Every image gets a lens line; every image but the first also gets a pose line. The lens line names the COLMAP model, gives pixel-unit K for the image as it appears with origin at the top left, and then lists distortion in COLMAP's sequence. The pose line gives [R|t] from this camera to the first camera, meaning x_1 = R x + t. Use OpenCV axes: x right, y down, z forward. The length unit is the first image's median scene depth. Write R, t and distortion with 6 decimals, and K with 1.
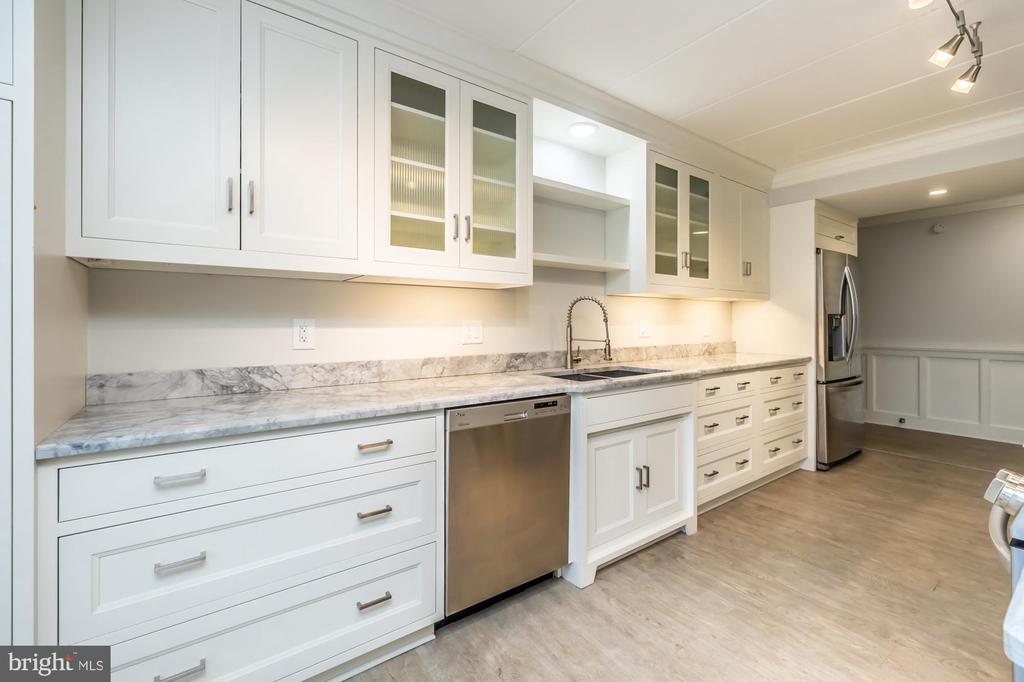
lens RADIAL K [[444.8, 0, 513.2], [0, 444.8, 322.8], [0, 0, 1]] dist [-0.003033, -0.000076]
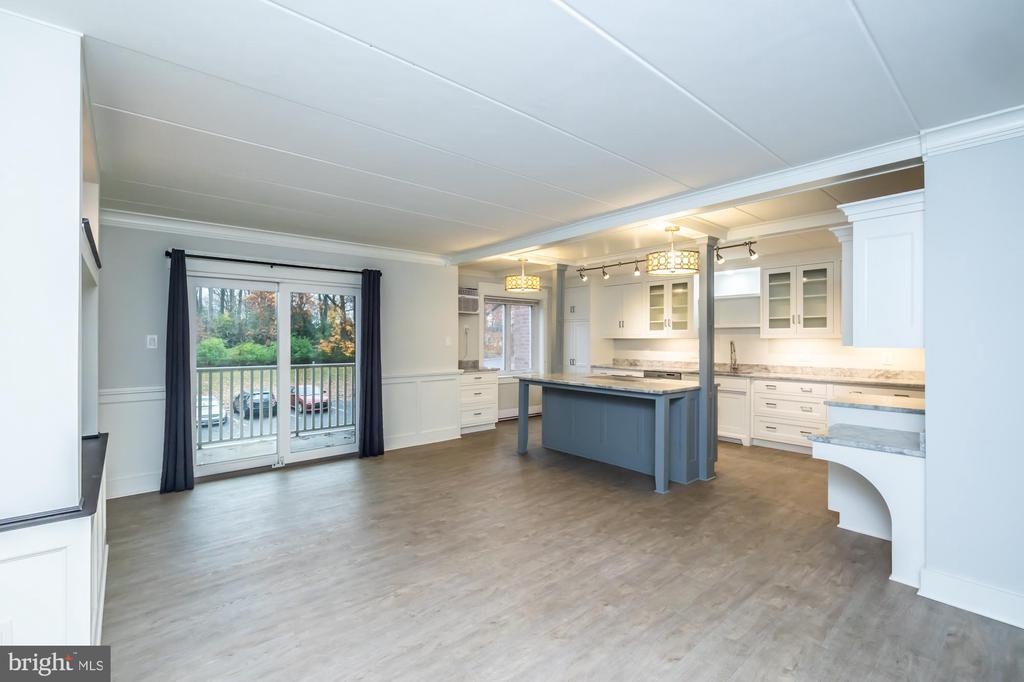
lens RADIAL K [[442.5, 0, 511.3], [0, 442.5, 342.0], [0, 0, 1]] dist [-0.009181, -0.000067]
pose [[0.066455, 0.005355, -0.997775, 2.215143], [-0.003154, 0.999982, 0.005157, -0.055044], [0.997784, 0.002804, 0.066471, -0.296094]]
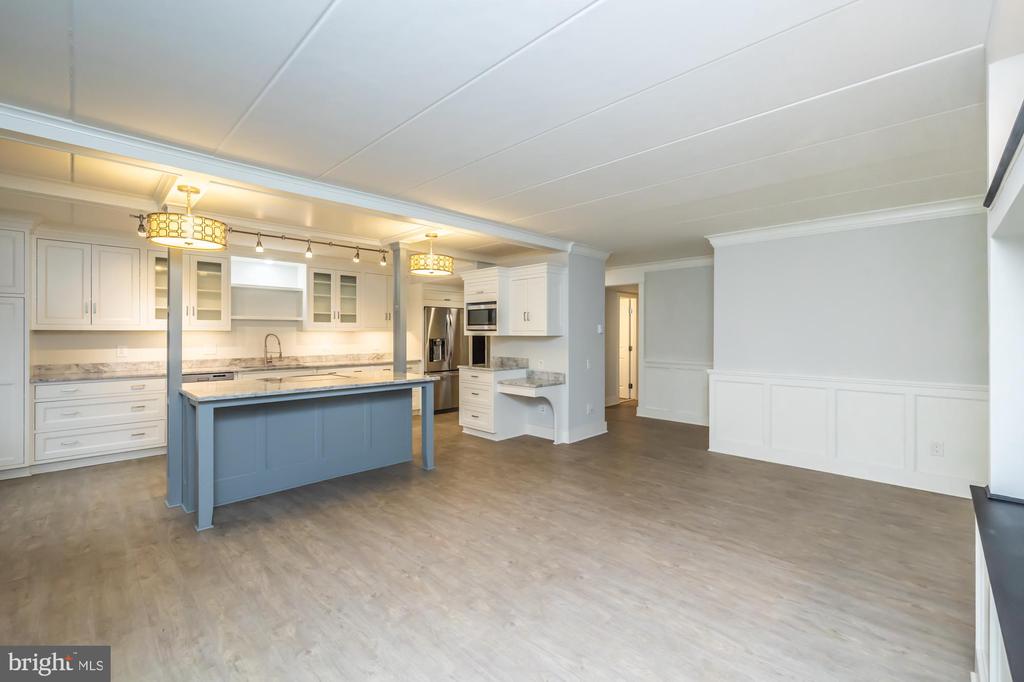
lens RADIAL K [[434.7, 0, 505.0], [0, 434.7, 337.0], [0, 0, 1]] dist [0.000952, 0.000118]
pose [[0.989898, -0.000799, 0.141777, 0.943626], [-0.000037, 0.999983, 0.005893, -0.049350], [-0.141779, -0.005838, 0.989881, -1.255838]]
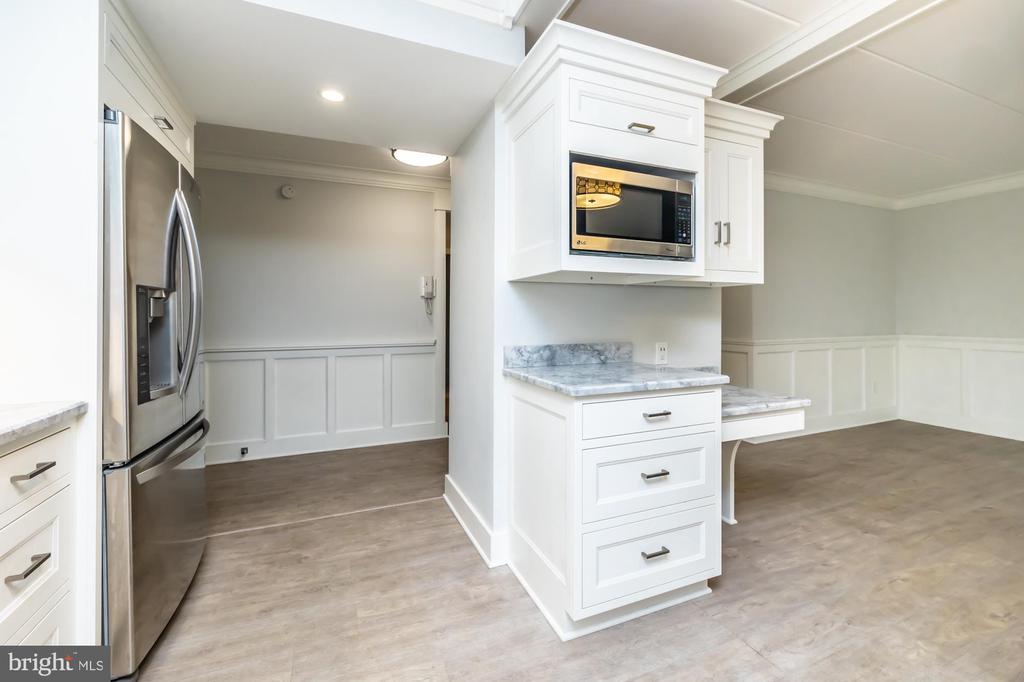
lens RADIAL K [[438.8, 0, 515.5], [0, 438.8, 310.3], [0, 0, 1]] dist [0.001762, 0.000212]
pose [[0.227307, 0.011524, 0.973755, 0.496555], [0.006350, 0.999891, -0.013315, 0.012825], [-0.973802, 0.009210, 0.227209, 0.715116]]
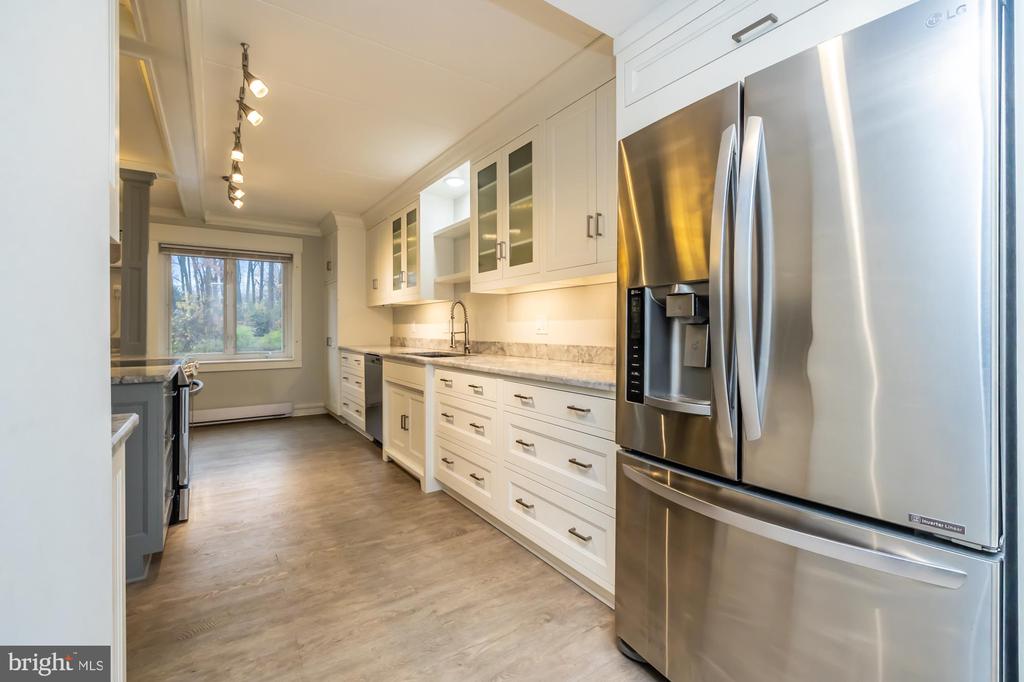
lens RADIAL K [[446.2, 0, 515.9], [0, 446.2, 327.9], [0, 0, 1]] dist [-0.000106, 0.000313]
pose [[-0.031049, 0.001250, -0.999517, 1.396979], [0.003380, 0.999994, 0.001146, 0.021283], [0.999512, -0.003343, -0.031053, 1.114034]]
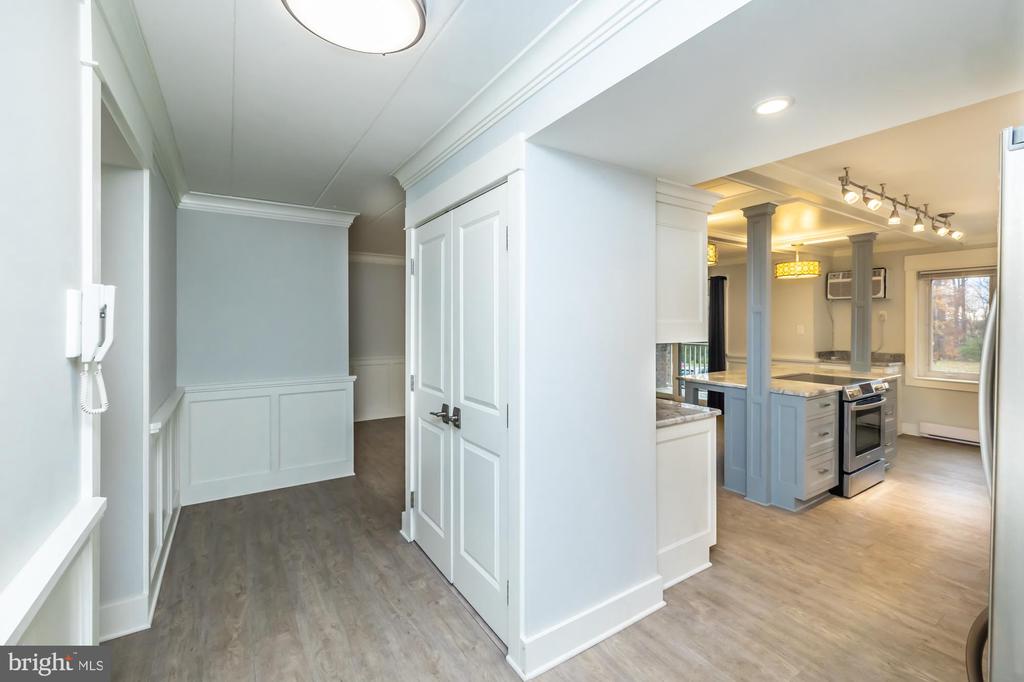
lens RADIAL K [[435.2, 0, 509.8], [0, 435.2, 319.7], [0, 0, 1]] dist [-0.000059, -0.000228]
pose [[-0.998000, 0.004229, 0.063080, 1.394154], [0.003773, 0.999966, -0.007339, -0.088876], [-0.063109, -0.007086, -0.997982, 1.706885]]
